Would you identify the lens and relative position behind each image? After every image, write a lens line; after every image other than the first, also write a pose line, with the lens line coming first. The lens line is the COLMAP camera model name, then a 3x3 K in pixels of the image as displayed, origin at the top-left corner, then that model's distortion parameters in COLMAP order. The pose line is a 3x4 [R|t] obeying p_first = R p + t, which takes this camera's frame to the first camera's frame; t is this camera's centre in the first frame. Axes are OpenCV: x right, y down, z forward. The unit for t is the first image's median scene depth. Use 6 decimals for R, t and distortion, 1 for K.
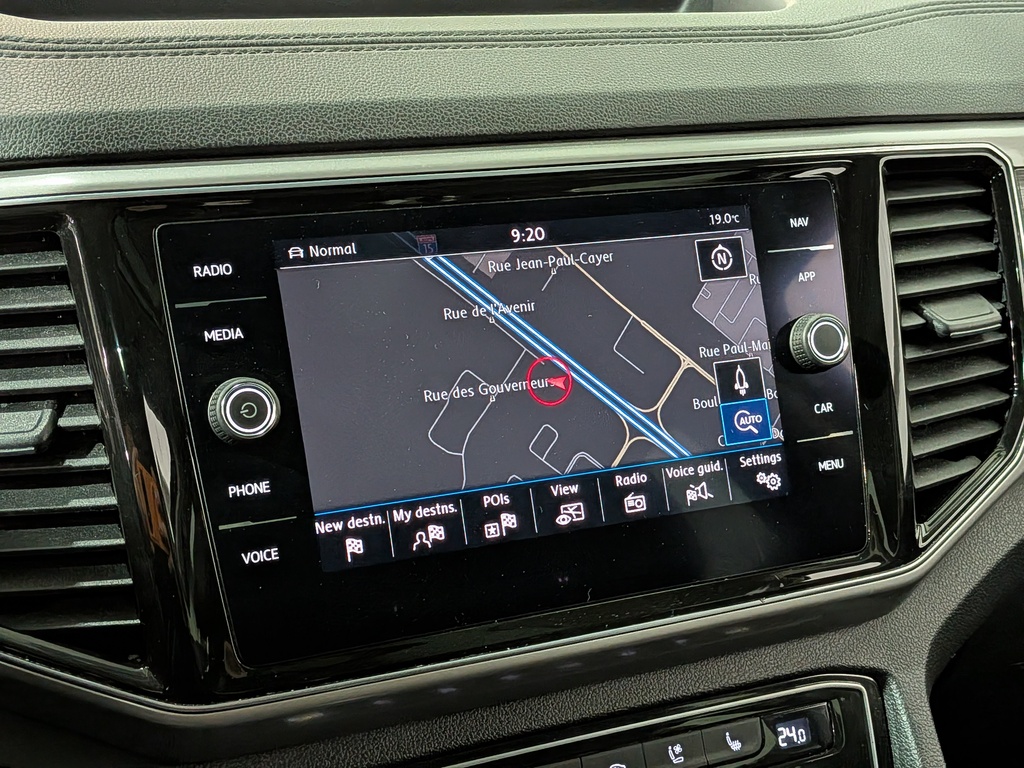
lens RADIAL K [[1488.2, 0, 533.1], [0, 1488.2, 398.4], [0, 0, 1]] dist [0.081966, 0.000000]
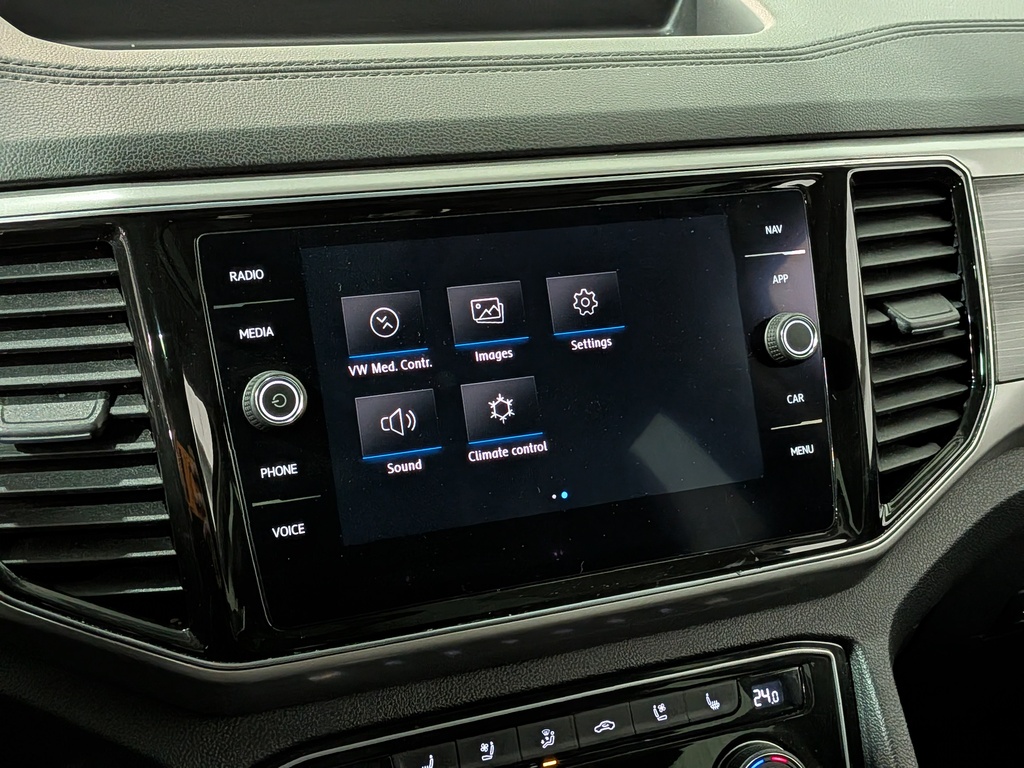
lens RADIAL K [[1488.2, 0, 517.5], [0, 1488.2, 379.3], [0, 0, 1]] dist [0.081966, 0.000000]
pose [[0.999990, 0.002595, -0.003609, -0.006728], [-0.002601, 0.999995, -0.001736, -0.005801], [0.003604, 0.001745, 0.999992, -0.108531]]
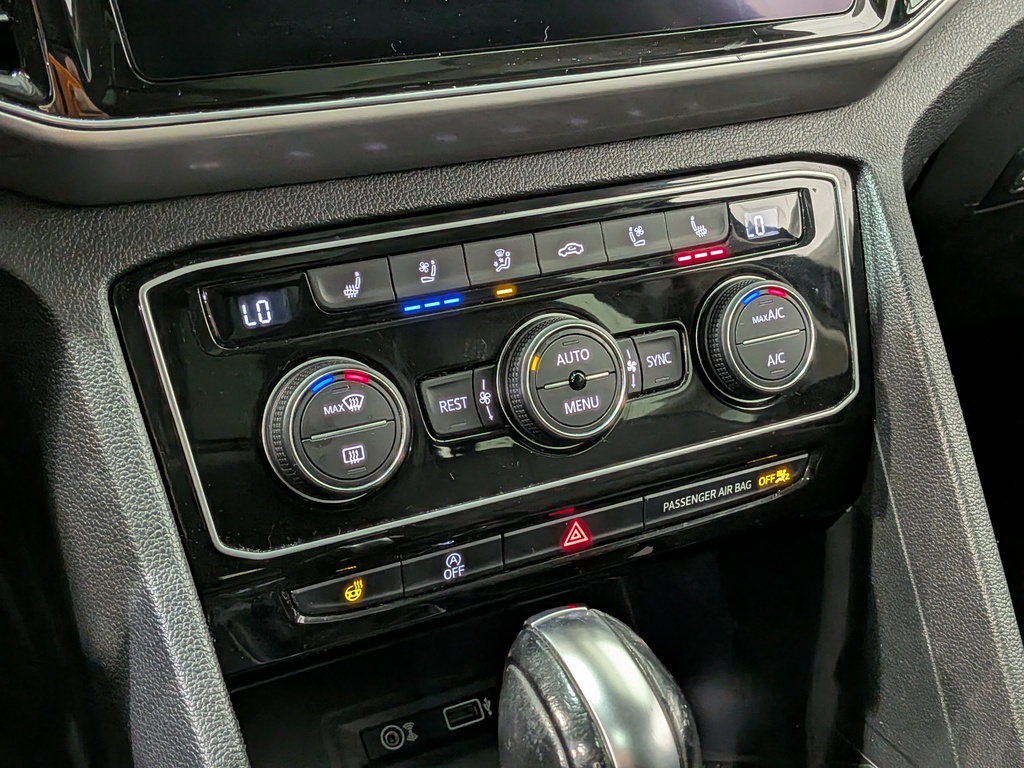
lens RADIAL K [[1488.2, 0, 556.3], [0, 1488.2, 415.8], [0, 0, 1]] dist [0.081966, 0.000000]
pose [[0.995070, -0.016838, 0.097737, -0.044235], [-0.001315, 0.983156, 0.182762, 0.190938], [-0.099168, -0.181990, 0.978287, 0.119103]]
